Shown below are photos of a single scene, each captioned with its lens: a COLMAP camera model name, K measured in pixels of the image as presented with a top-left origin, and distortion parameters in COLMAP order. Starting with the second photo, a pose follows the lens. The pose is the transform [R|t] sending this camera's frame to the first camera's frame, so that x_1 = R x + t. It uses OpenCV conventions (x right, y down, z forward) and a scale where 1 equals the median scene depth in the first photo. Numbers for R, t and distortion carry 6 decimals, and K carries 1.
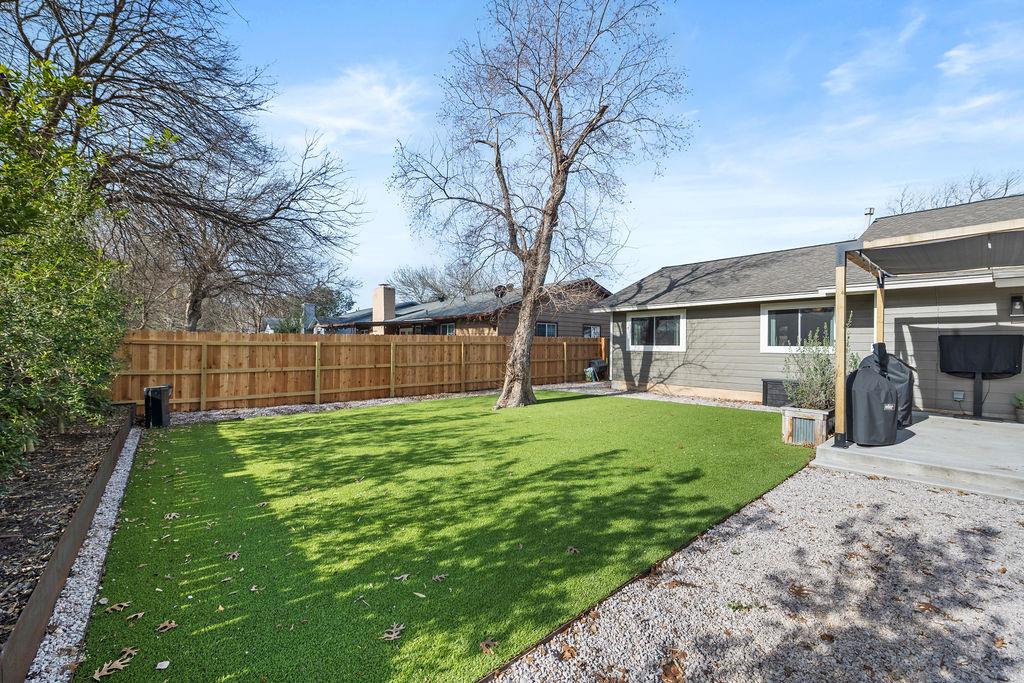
lens RADIAL K [[414.9, 0, 511.0], [0, 414.9, 348.8], [0, 0, 1]] dist [-0.017853, -0.000763]
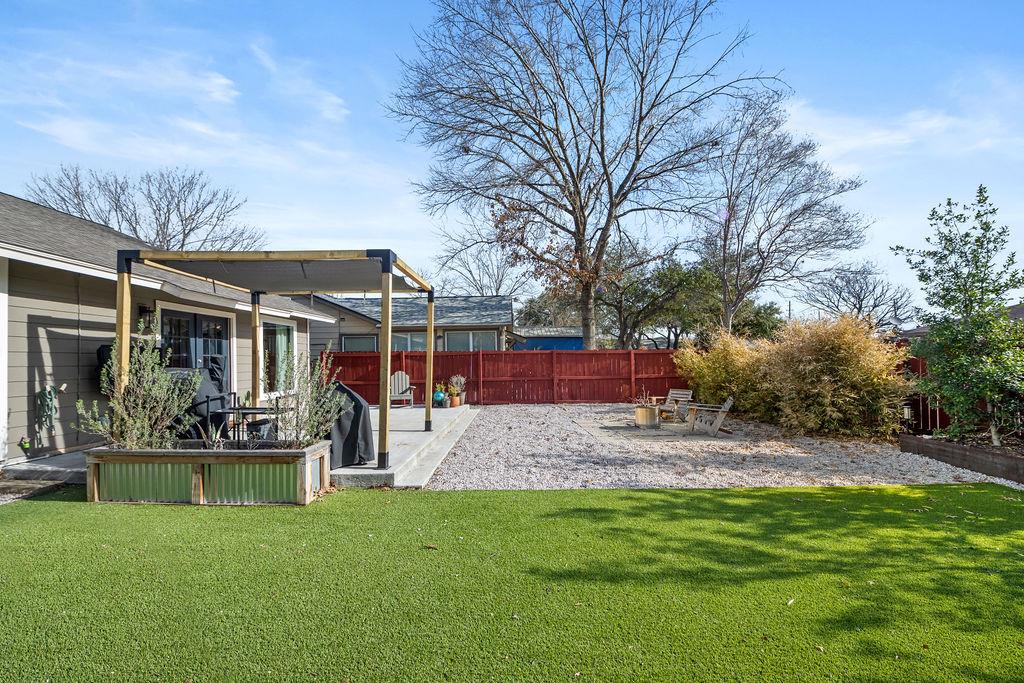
lens RADIAL K [[414.9, 0, 511.0], [0, 414.9, 348.8], [0, 0, 1]] dist [-0.017853, -0.000763]
pose [[-0.748310, 0.018379, 0.663095, -0.014021], [0.008487, 0.999800, -0.018133, -0.004462], [-0.663295, -0.007941, -0.748316, 0.813517]]
